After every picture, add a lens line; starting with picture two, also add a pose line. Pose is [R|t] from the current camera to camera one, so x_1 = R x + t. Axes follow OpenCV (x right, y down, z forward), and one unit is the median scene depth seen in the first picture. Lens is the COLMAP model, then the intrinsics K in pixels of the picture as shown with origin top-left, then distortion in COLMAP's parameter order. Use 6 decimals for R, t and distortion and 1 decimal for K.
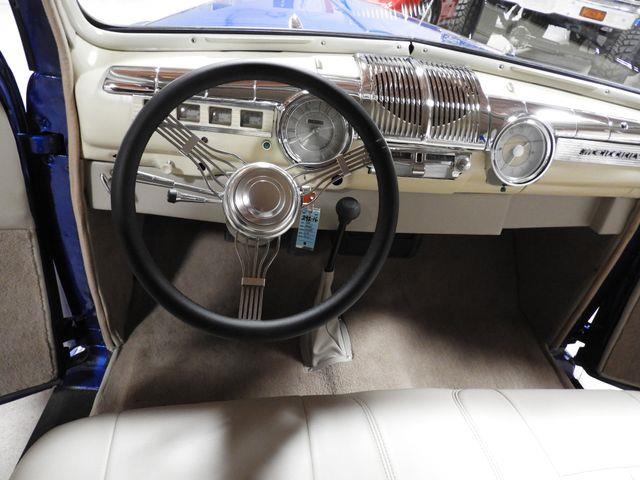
lens RADIAL K [[454.2, 0, 320.0], [0, 454.2, 240.0], [0, 0, 1]] dist [-0.002217, 0.001113]
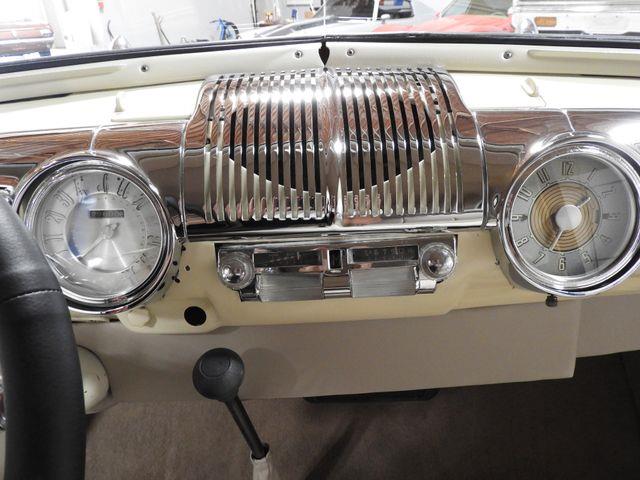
lens RADIAL K [[452.6, 0, 319.9], [0, 452.6, 228.7], [0, 0, 1]] dist [0.057212, -0.000640]
pose [[0.978199, -0.112031, -0.174857, 0.273909], [0.084104, 0.983580, -0.159679, -0.132588], [0.189875, 0.141492, 0.971559, 0.510573]]
